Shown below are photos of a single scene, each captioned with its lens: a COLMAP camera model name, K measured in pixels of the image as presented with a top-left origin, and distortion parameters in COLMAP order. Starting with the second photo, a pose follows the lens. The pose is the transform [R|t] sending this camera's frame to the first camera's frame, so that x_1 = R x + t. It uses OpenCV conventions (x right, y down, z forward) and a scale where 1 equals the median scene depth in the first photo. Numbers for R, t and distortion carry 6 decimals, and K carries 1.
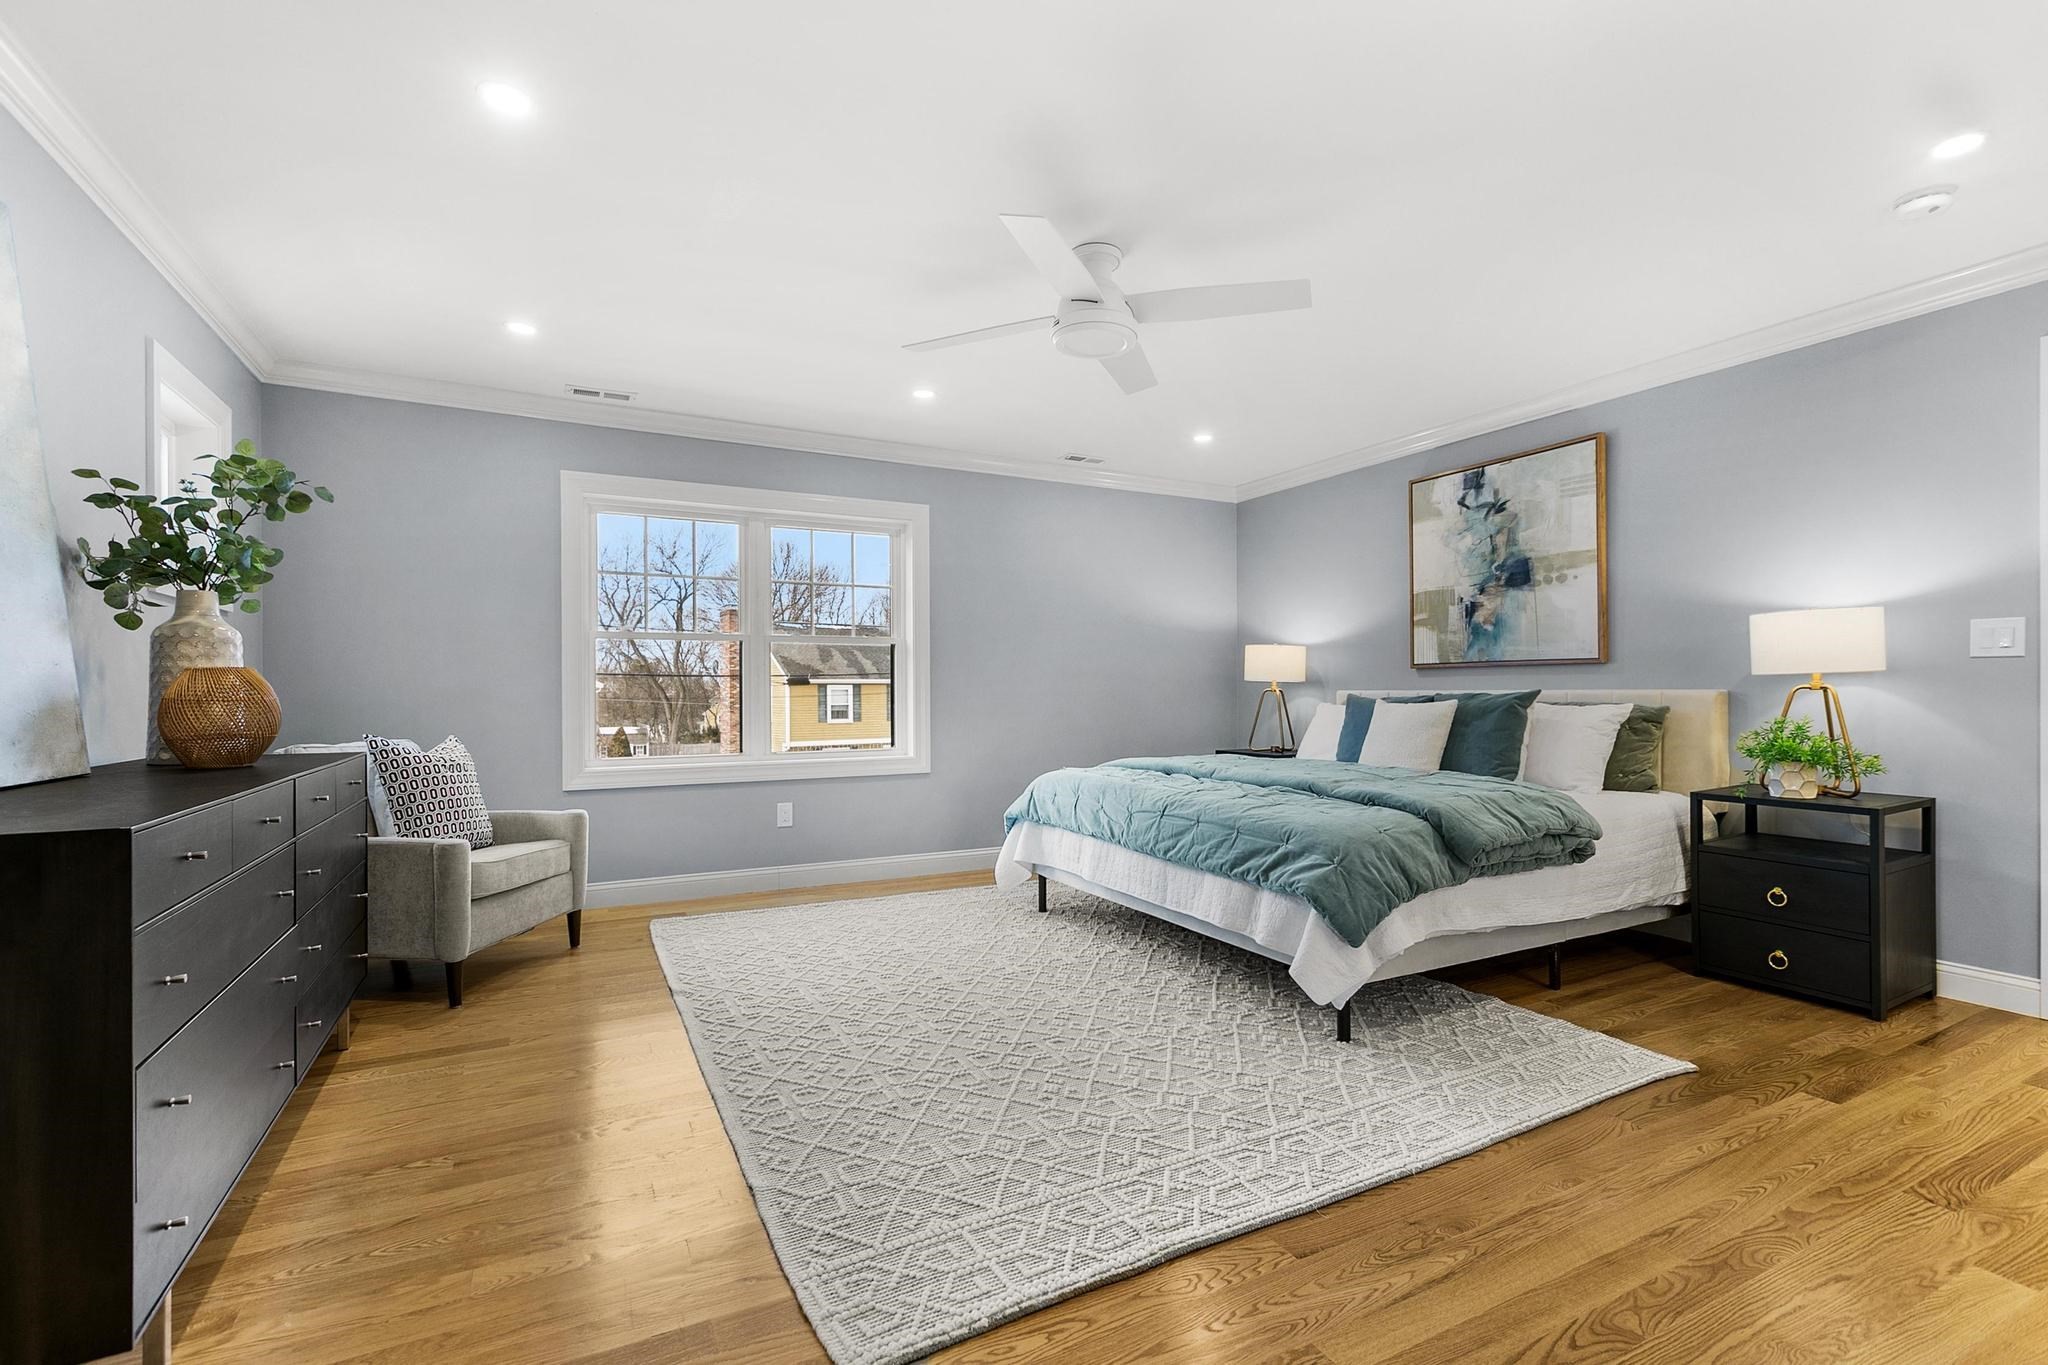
lens RADIAL K [[916.0, 0, 1033.2], [0, 916.0, 688.7], [0, 0, 1]] dist [0.004497, -0.001572]
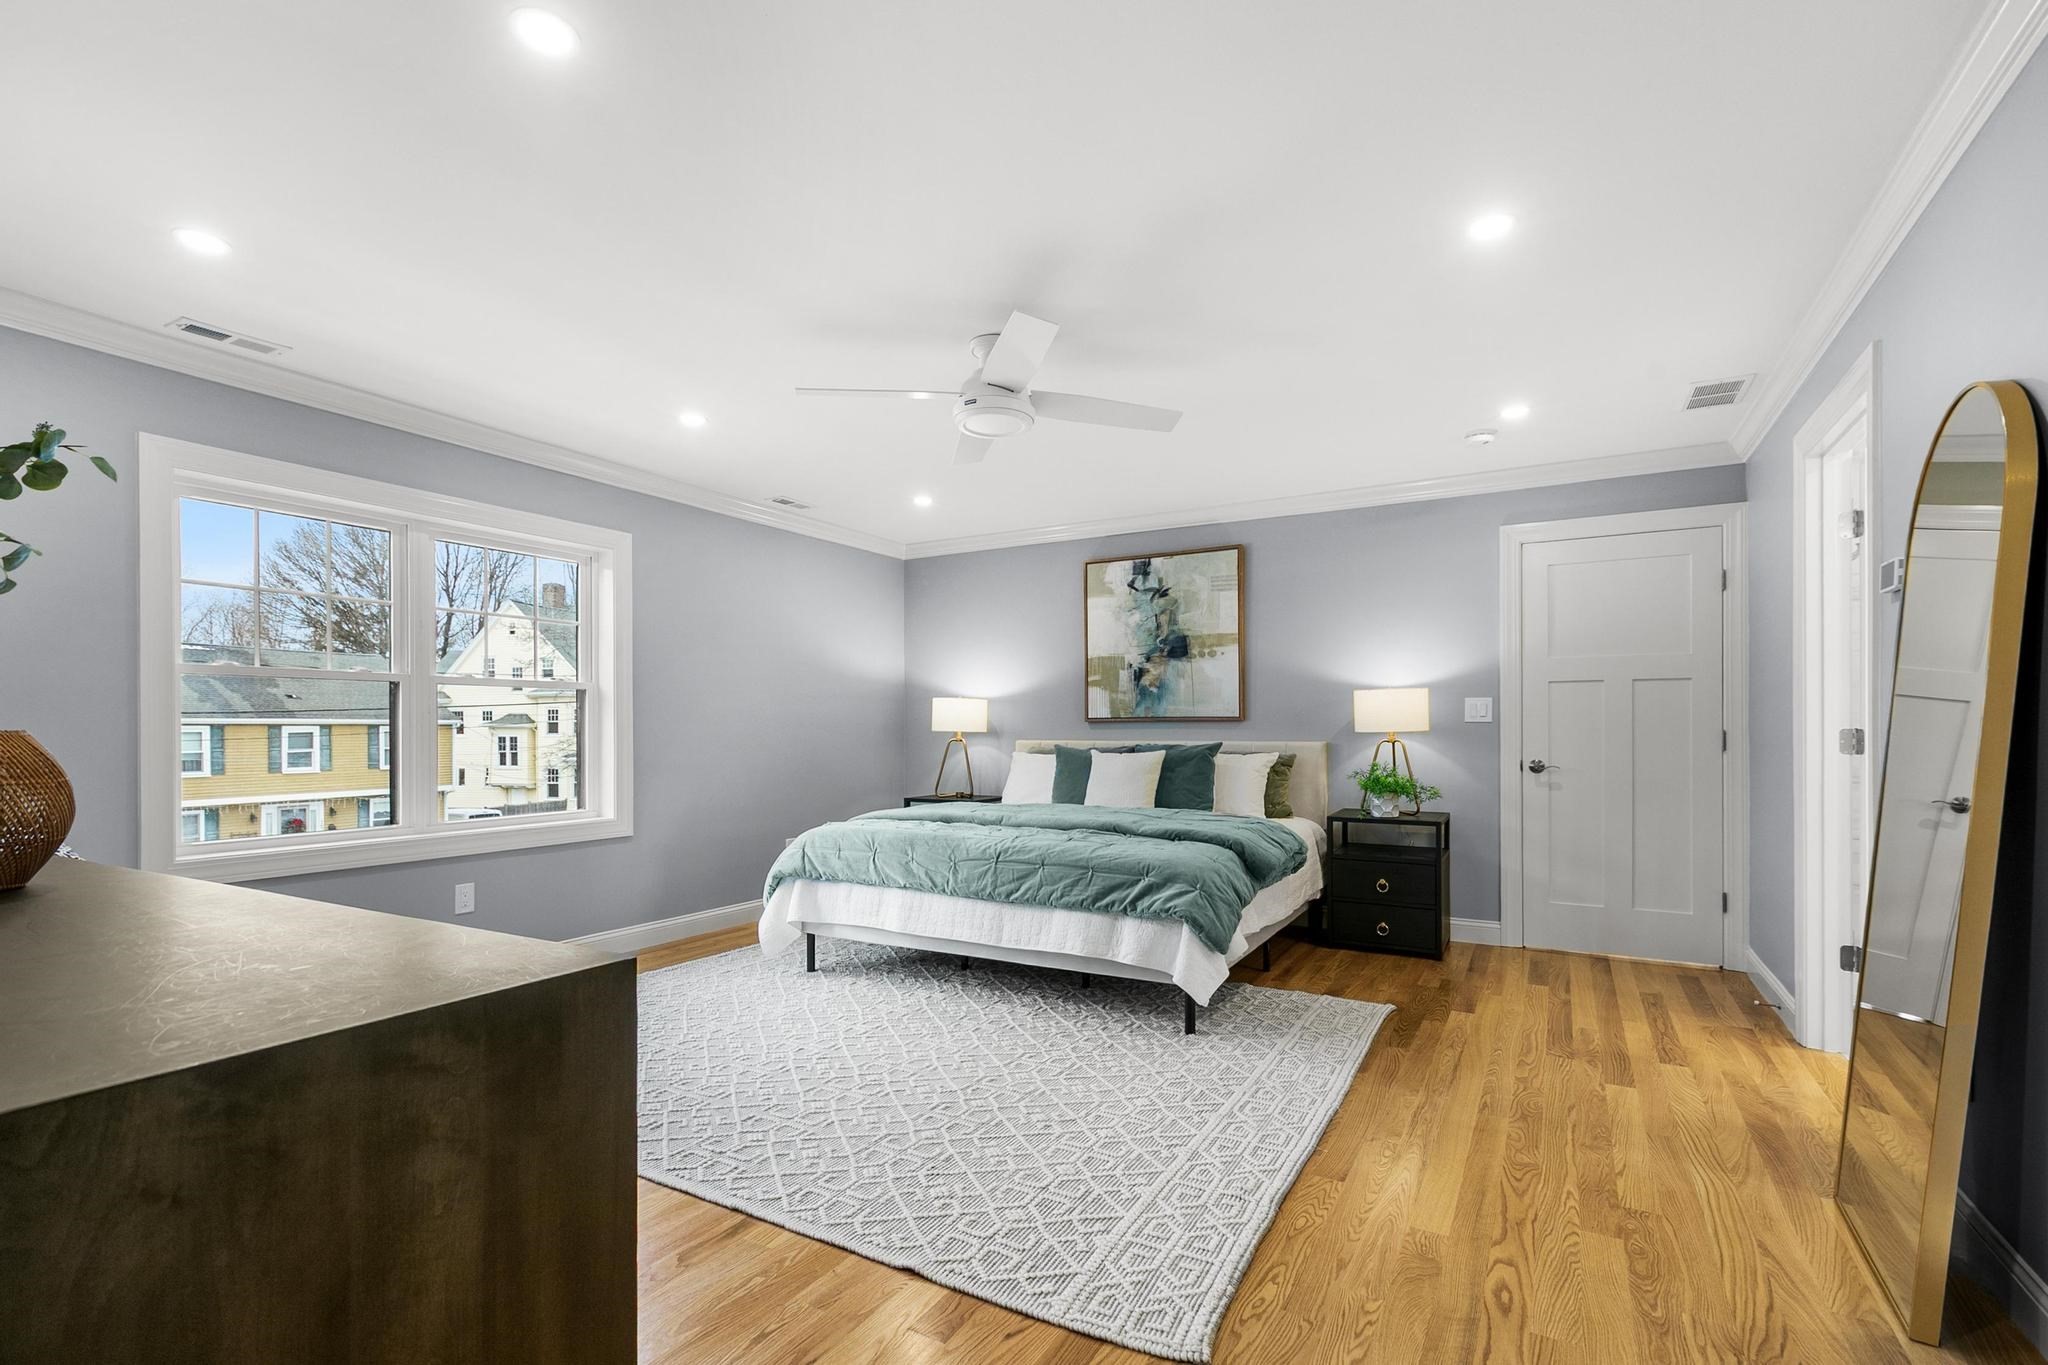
lens RADIAL K [[916.0, 0, 1067.9], [0, 916.0, 727.4], [0, 0, 1]] dist [0.004497, -0.001572]
pose [[0.842923, 0.003872, 0.538021, -0.344741], [-0.002950, 0.999992, -0.002574, -0.016978], [-0.538027, 0.000582, 0.842928, 0.038333]]
